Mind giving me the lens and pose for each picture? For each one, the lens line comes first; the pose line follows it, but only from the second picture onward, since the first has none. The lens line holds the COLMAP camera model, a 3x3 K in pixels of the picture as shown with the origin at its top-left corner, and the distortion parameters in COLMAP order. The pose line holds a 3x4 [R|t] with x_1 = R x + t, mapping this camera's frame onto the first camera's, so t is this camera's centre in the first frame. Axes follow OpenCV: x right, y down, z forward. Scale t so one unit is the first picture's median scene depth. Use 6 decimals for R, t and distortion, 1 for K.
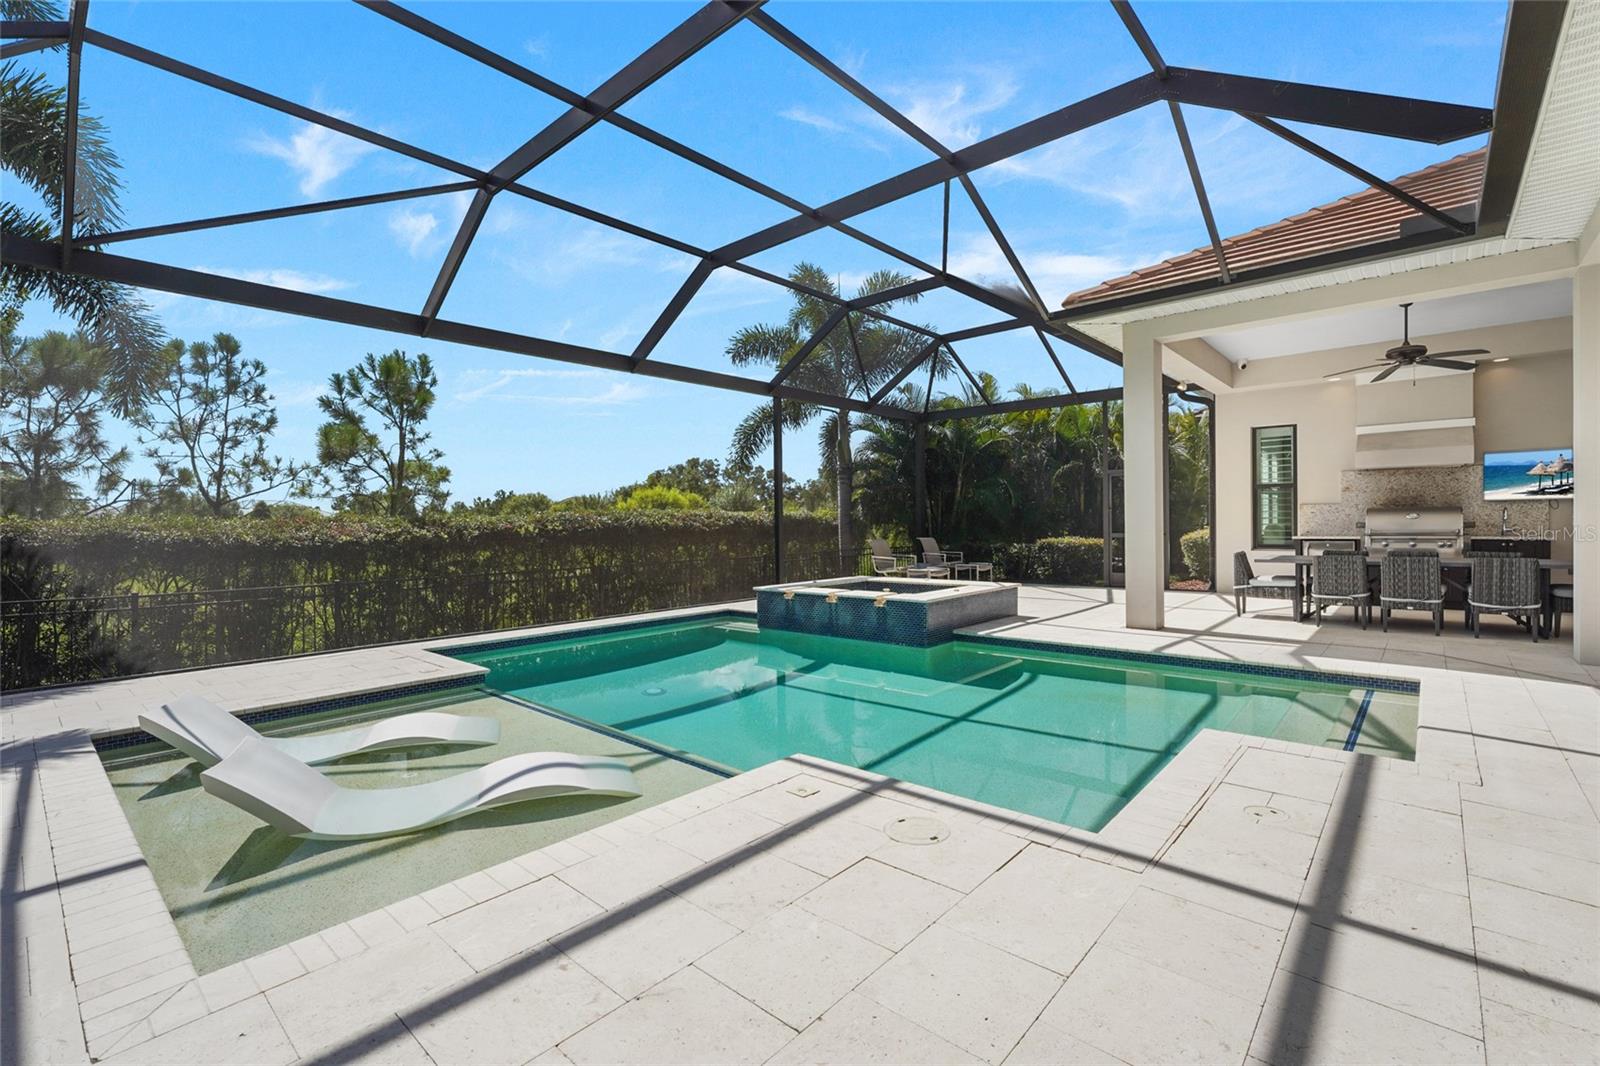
lens RADIAL K [[713.6, 0, 813.4], [0, 713.6, 546.4], [0, 0, 1]] dist [-0.016147, -0.000098]
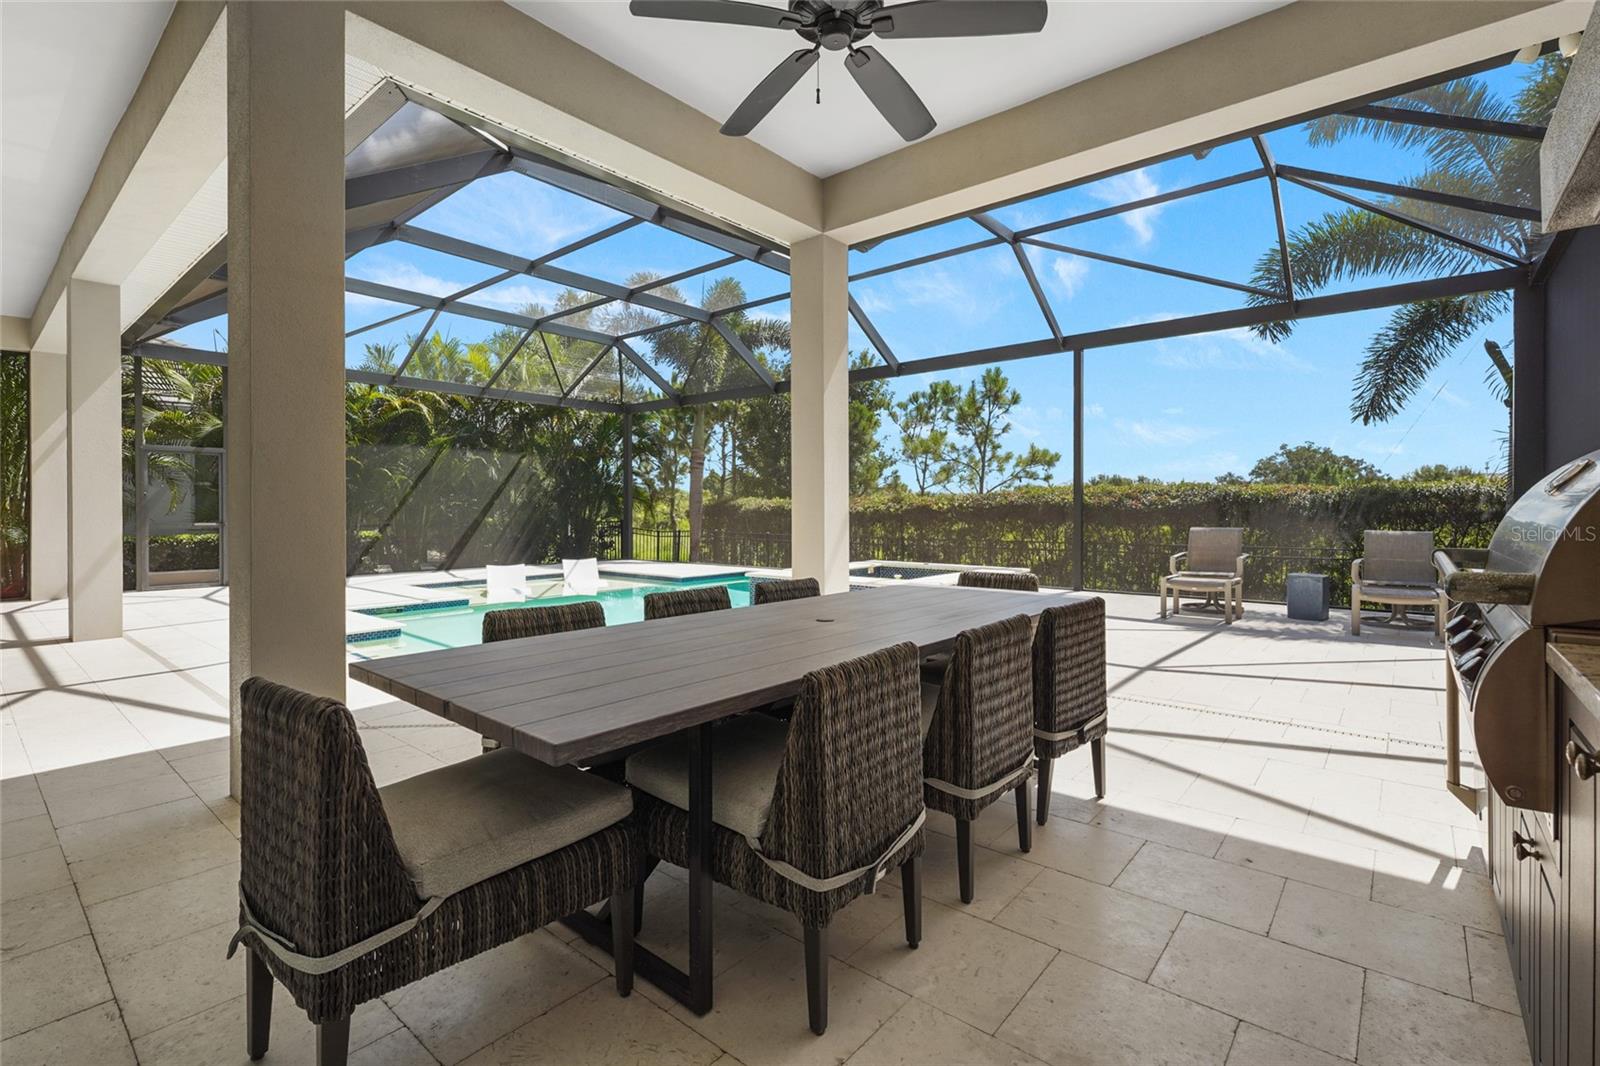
lens RADIAL K [[739.1, 0, 798.2], [0, 739.1, 528.5], [0, 0, 1]] dist [-0.000471, -0.000319]
pose [[0.000651, 0.040770, -0.999168, 0.885244], [-0.028986, 0.998749, 0.040734, -0.029386], [0.999580, 0.028936, 0.001832, 0.734256]]
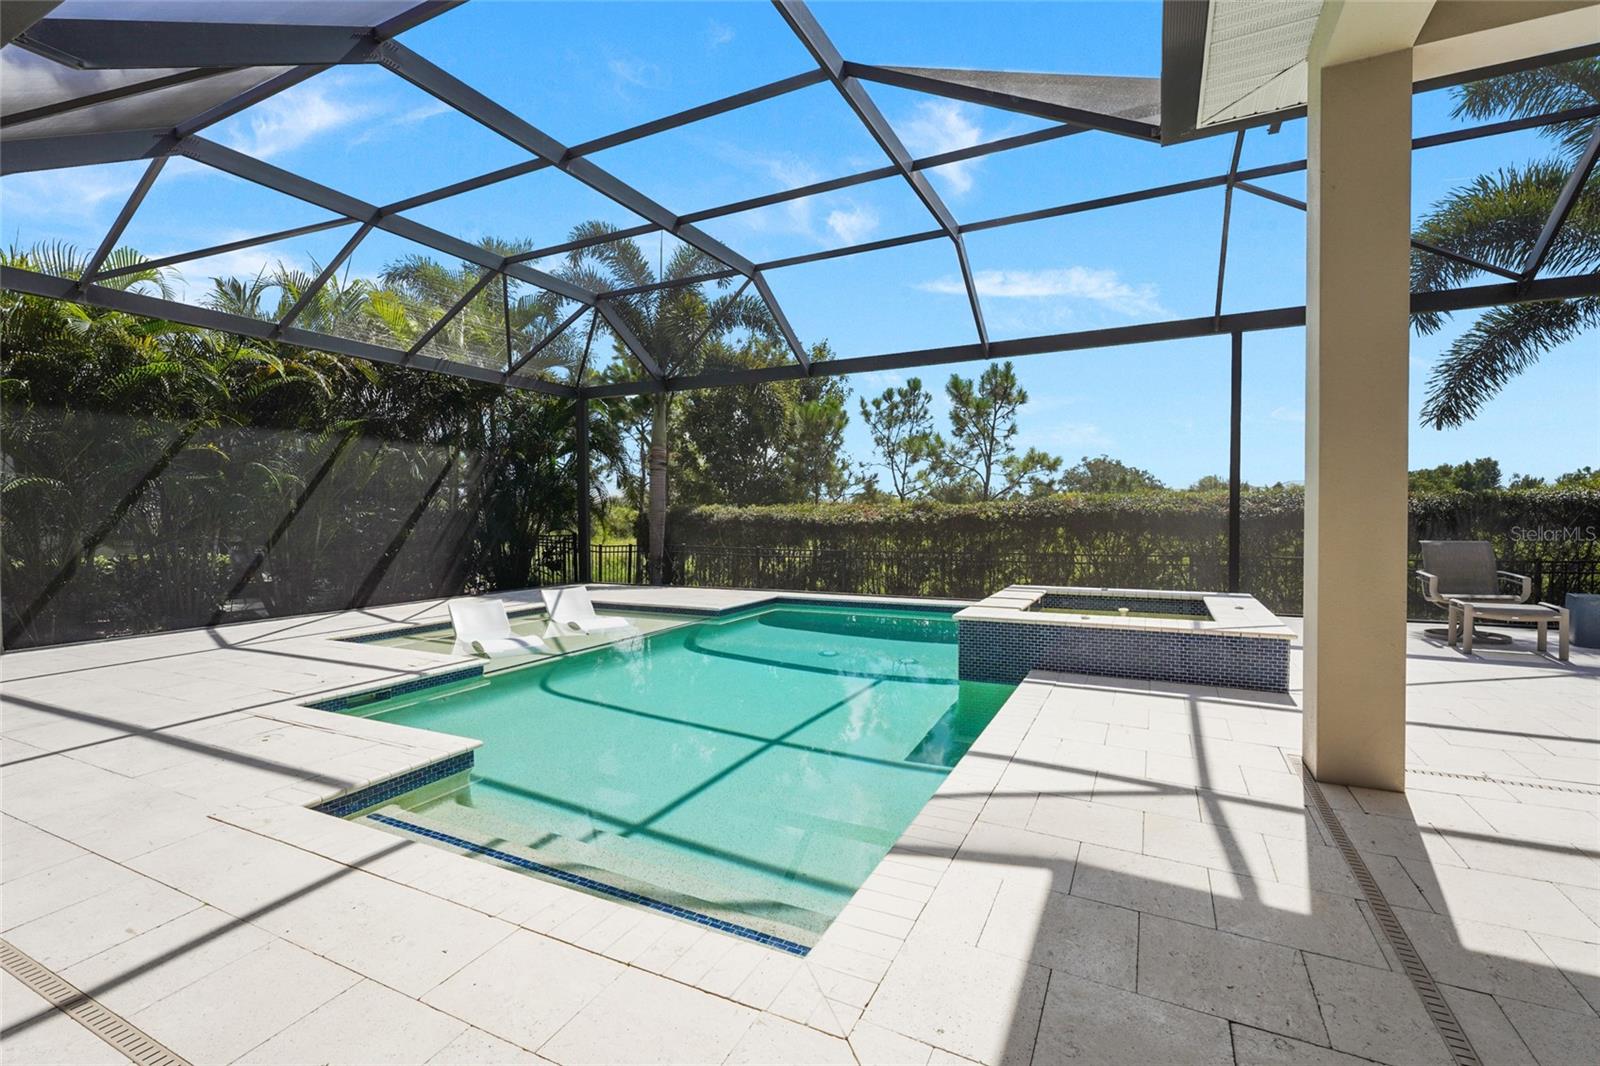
lens RADIAL K [[717.2, 0, 802.0], [0, 717.2, 537.6], [0, 0, 1]] dist [-0.001363, -0.000016]
pose [[0.242152, 0.044483, -0.969218, 0.587117], [-0.027601, 0.998860, 0.038948, -0.023199], [0.969846, 0.017321, 0.243104, 0.443894]]
